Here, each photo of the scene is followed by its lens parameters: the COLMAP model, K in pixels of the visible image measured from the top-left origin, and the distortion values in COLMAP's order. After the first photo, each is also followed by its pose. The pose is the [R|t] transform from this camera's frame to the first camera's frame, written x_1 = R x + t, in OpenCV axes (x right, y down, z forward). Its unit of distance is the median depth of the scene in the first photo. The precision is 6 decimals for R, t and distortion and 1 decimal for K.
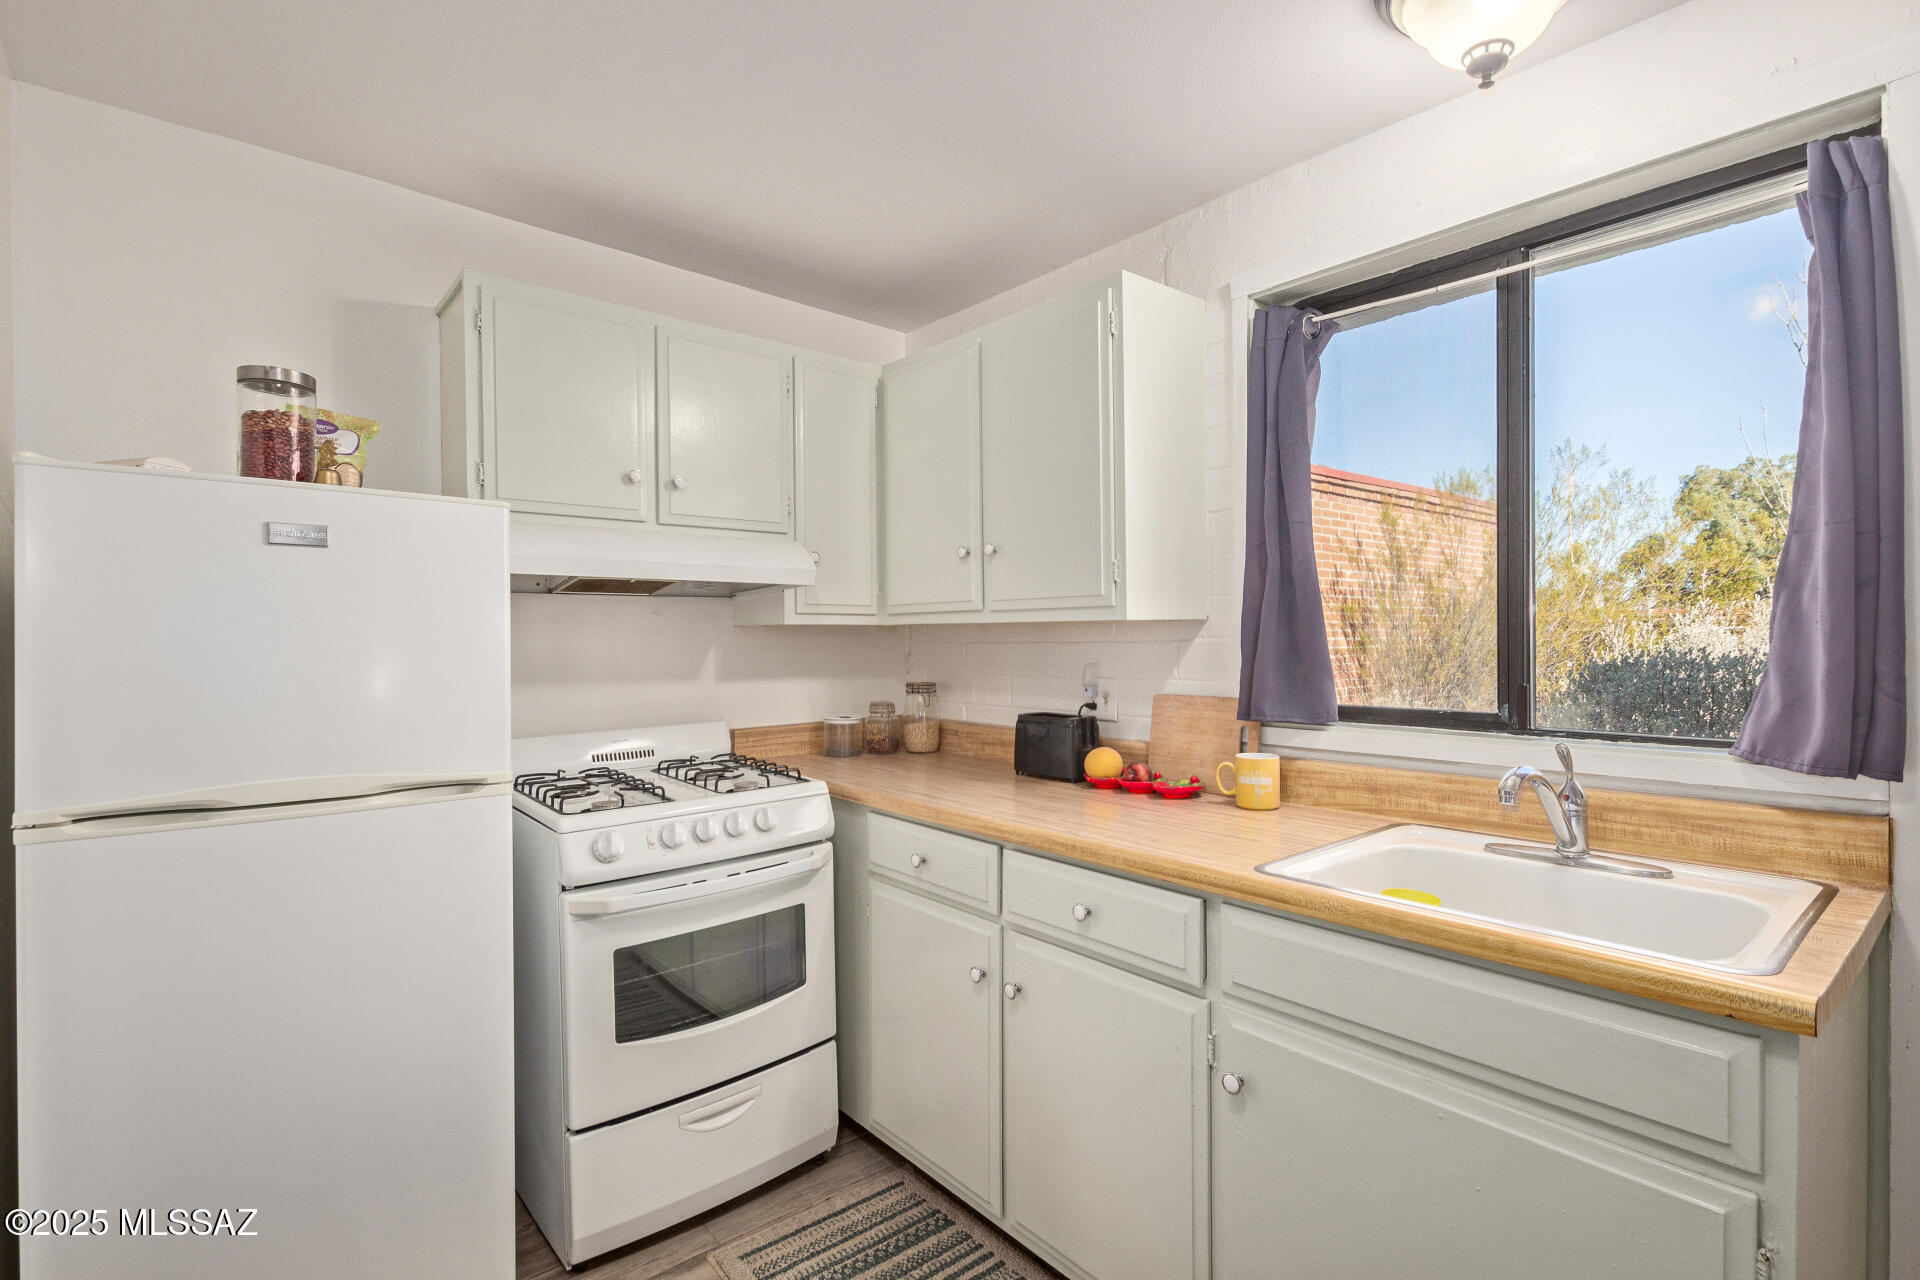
lens RADIAL K [[911.2, 0, 971.5], [0, 911.2, 645.6], [0, 0, 1]] dist [0.019110, -0.007322]
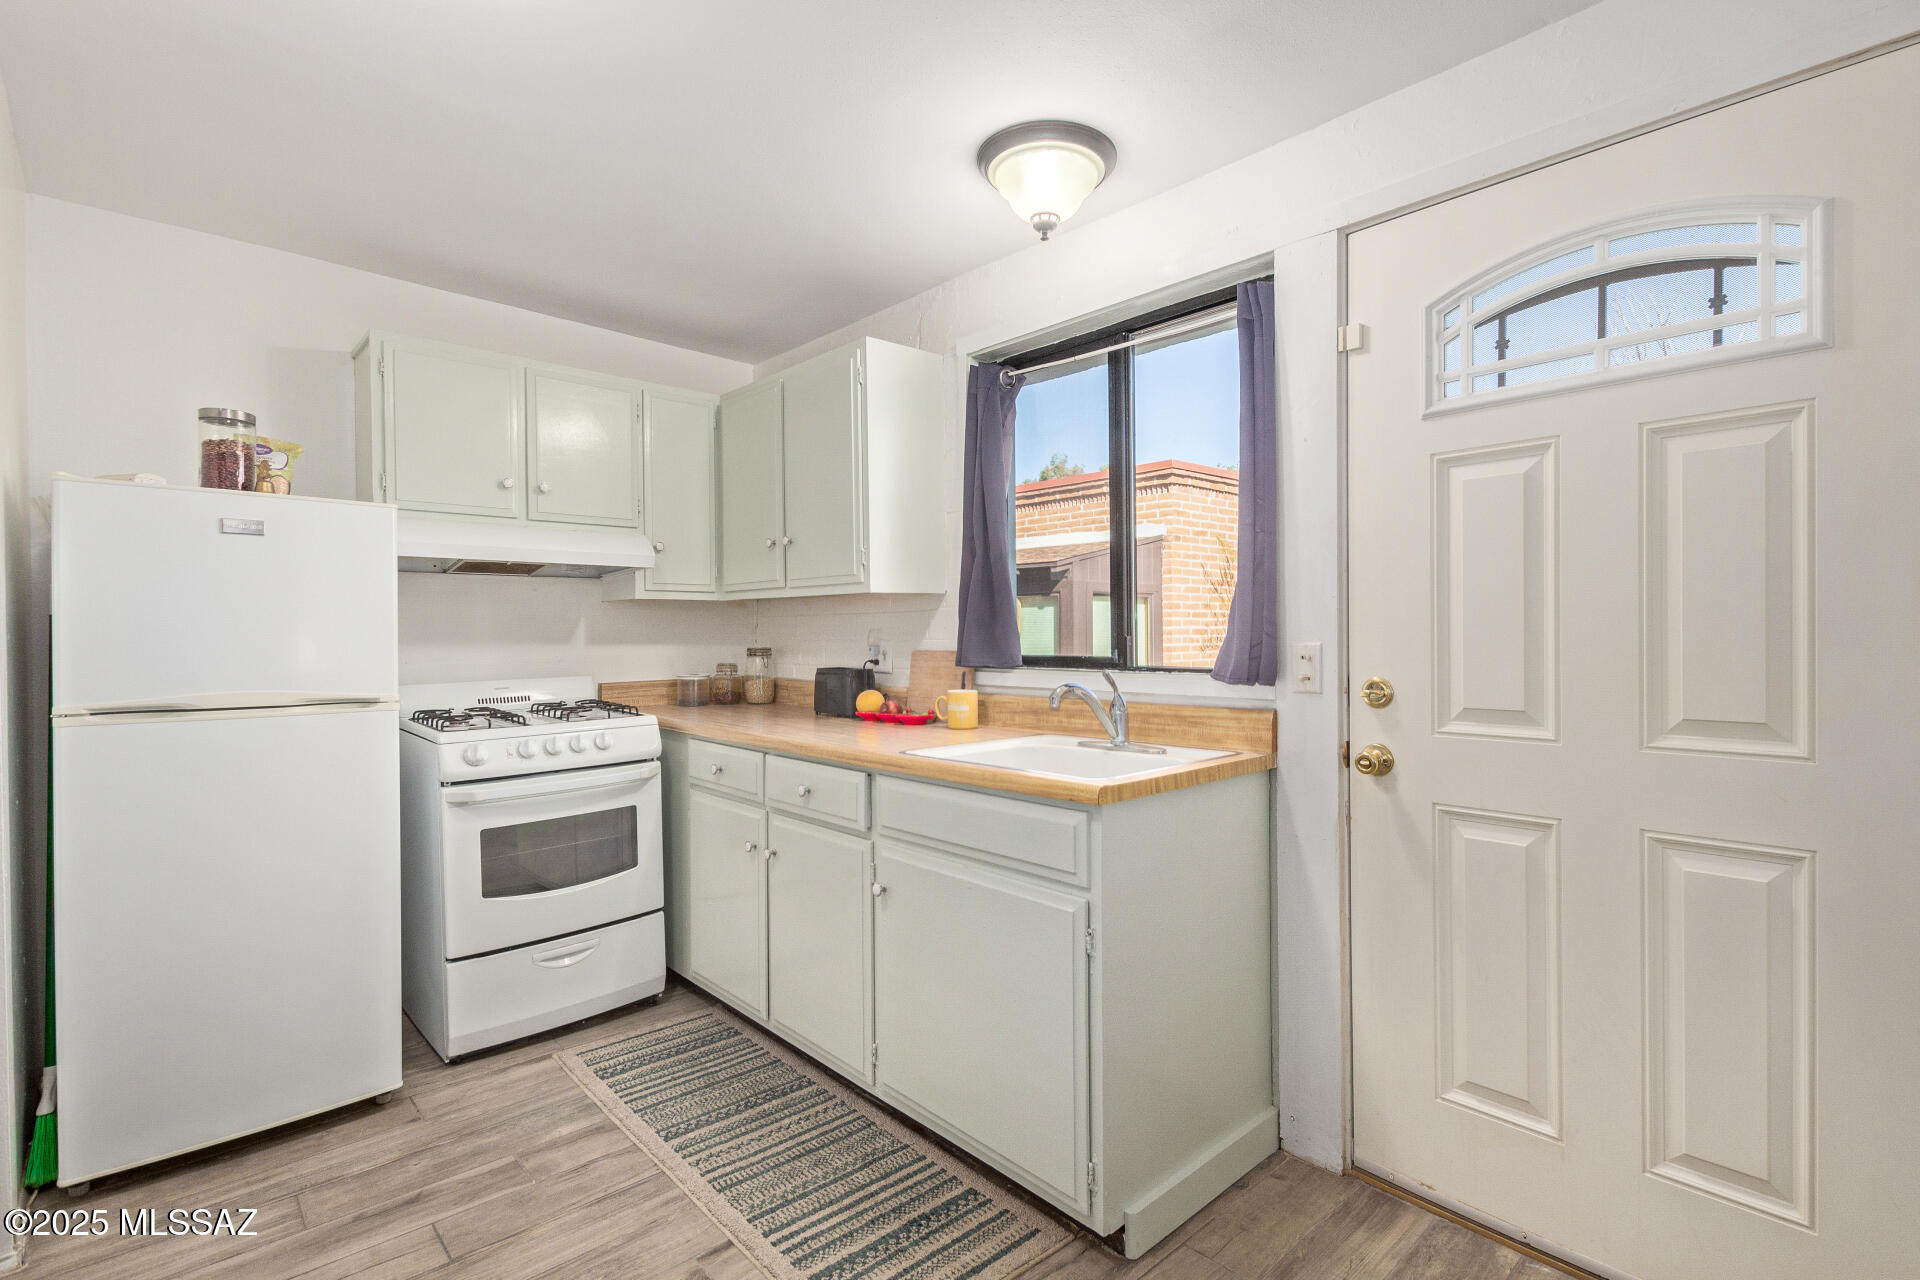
lens RADIAL K [[911.2, 0, 972.8], [0, 911.2, 641.1], [0, 0, 1]] dist [0.019110, -0.007322]
pose [[0.999180, 0.000239, 0.040499, 0.271907], [-0.000289, 0.999999, 0.001229, 0.043425], [-0.040499, -0.001240, 0.999179, -0.376353]]
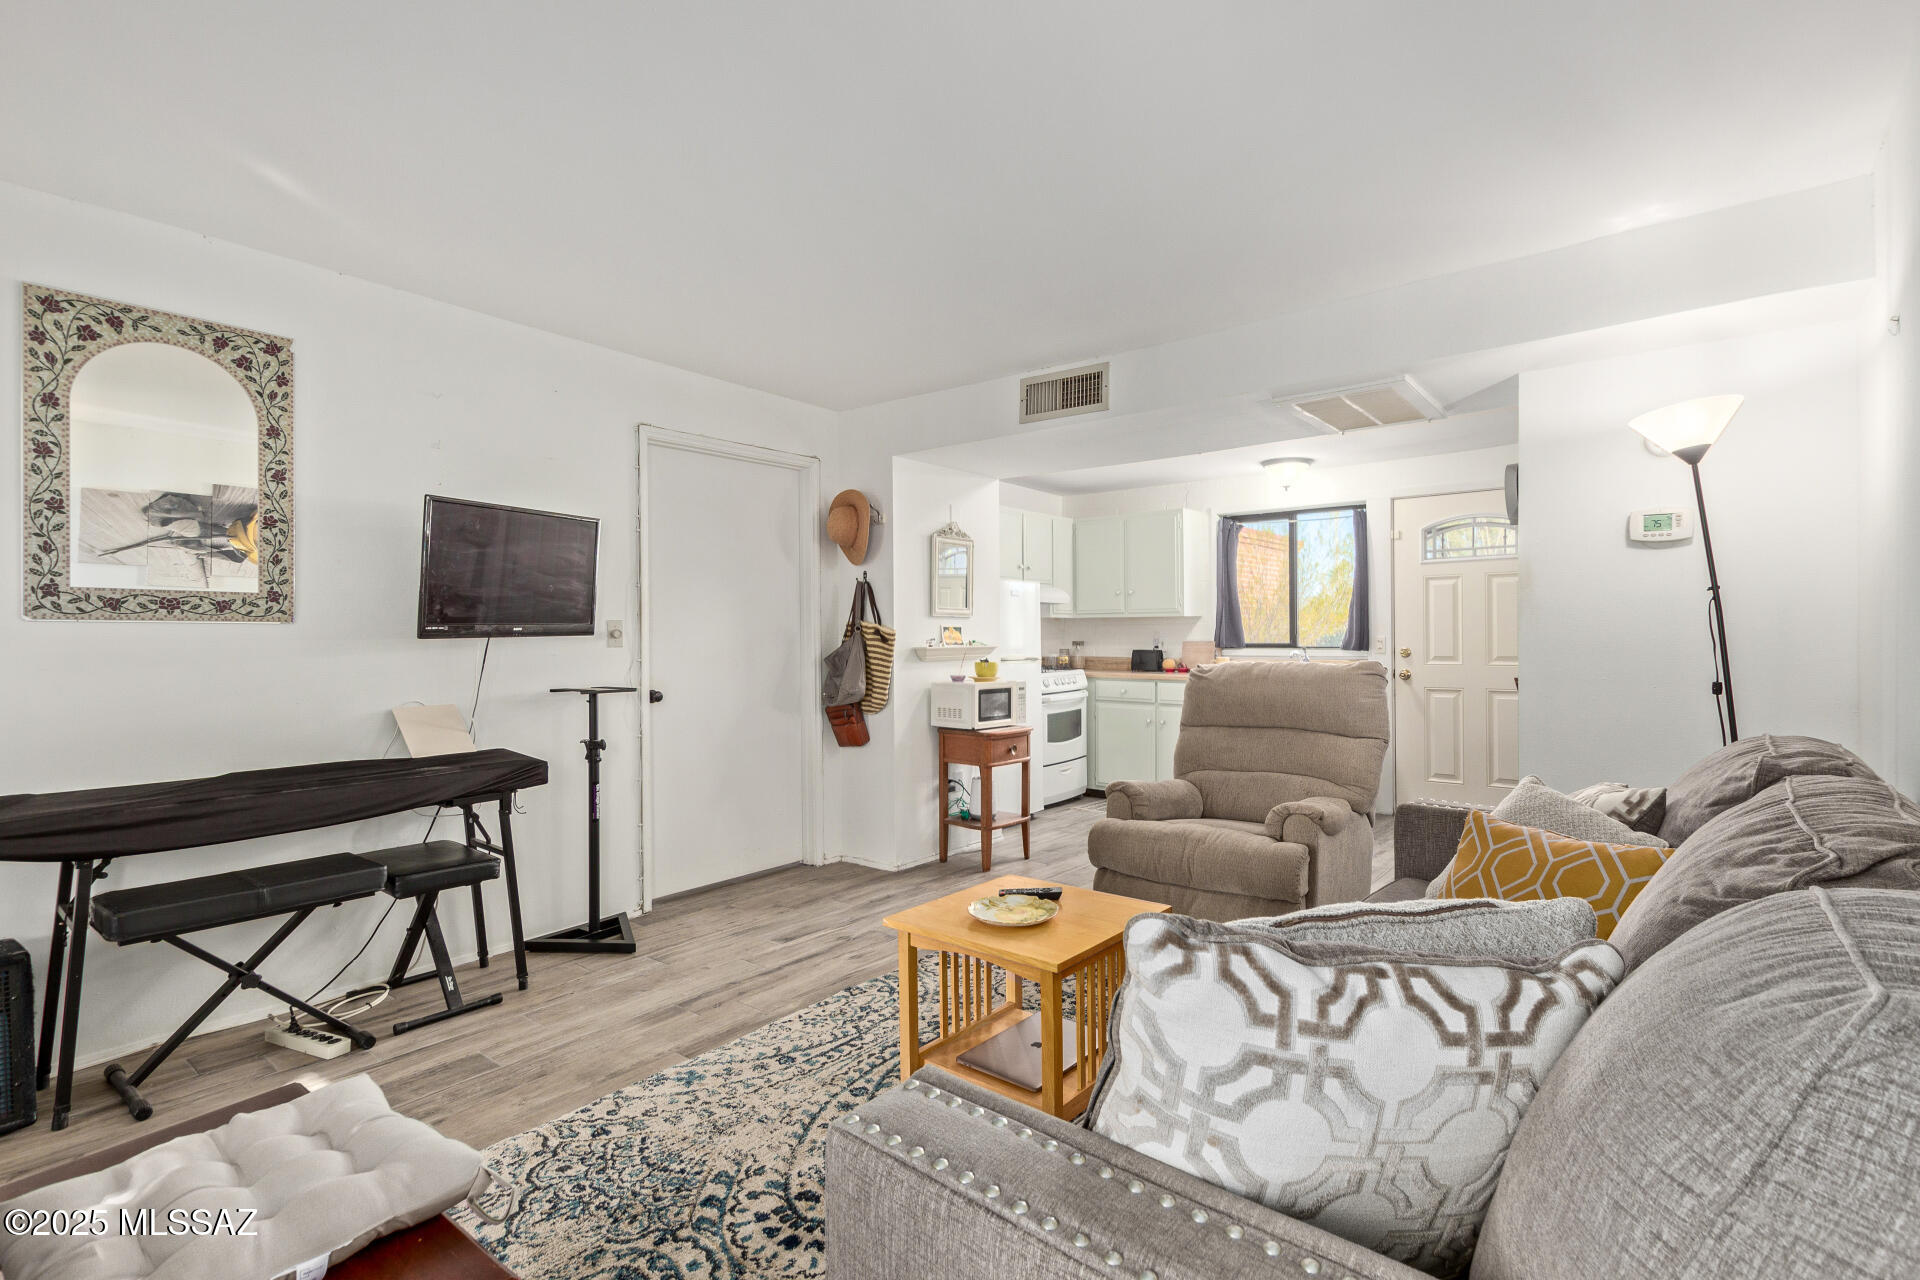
lens RADIAL K [[911.2, 0, 983.1], [0, 911.2, 633.5], [0, 0, 1]] dist [0.019110, -0.007322]
pose [[0.980179, 0.002253, 0.198104, -1.185444], [0.000482, 0.999905, -0.013757, 0.078305], [-0.198116, 0.013580, 0.980085, -2.051679]]
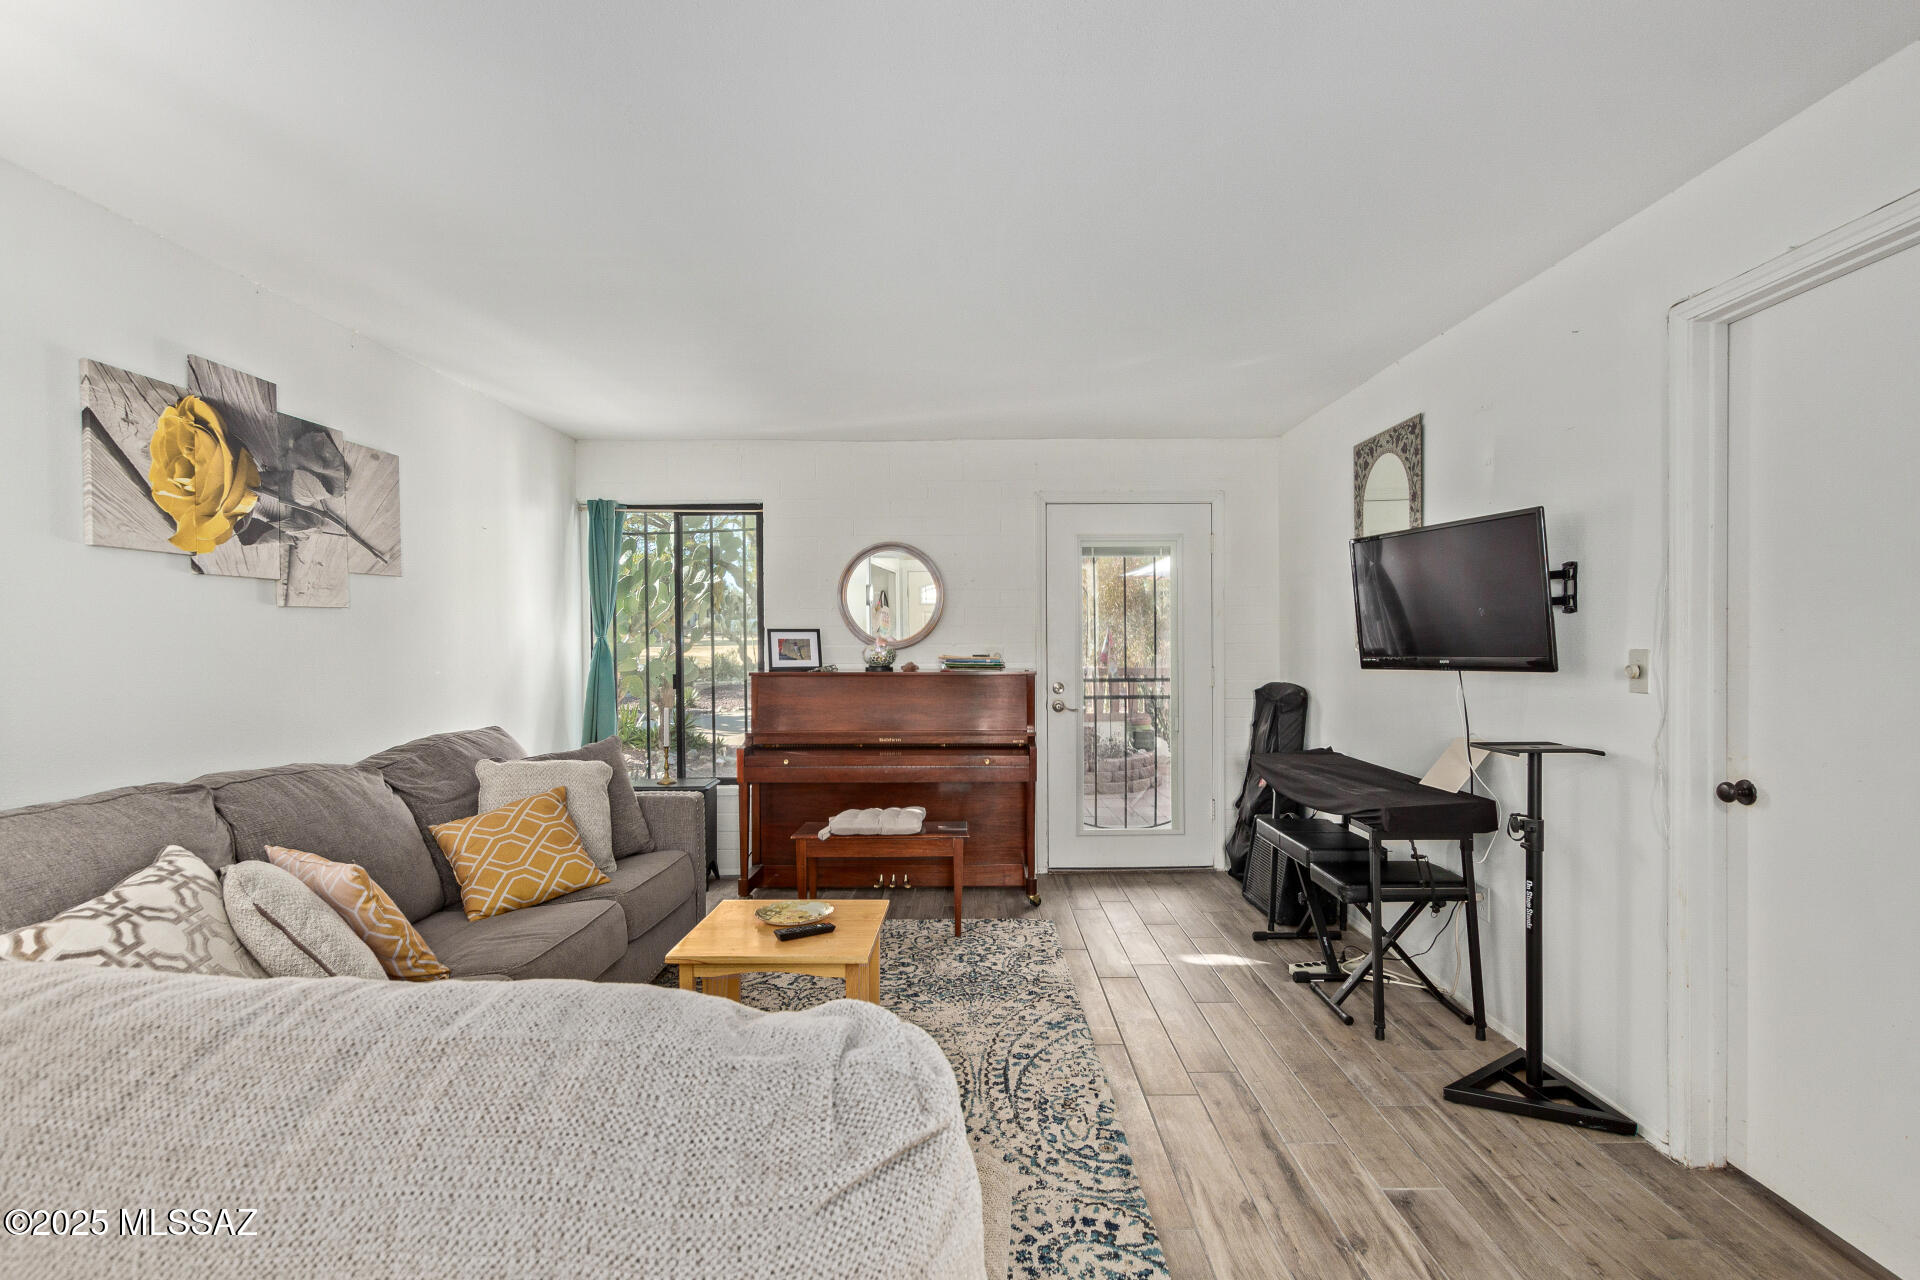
lens RADIAL K [[911.2, 0, 980.8], [0, 911.2, 651.7], [0, 0, 1]] dist [0.019110, -0.007322]
pose [[-0.640980, 0.021202, -0.767264, -0.094359], [0.004665, 0.999708, 0.023729, -0.007191], [0.767543, 0.011631, -0.640892, 0.088817]]
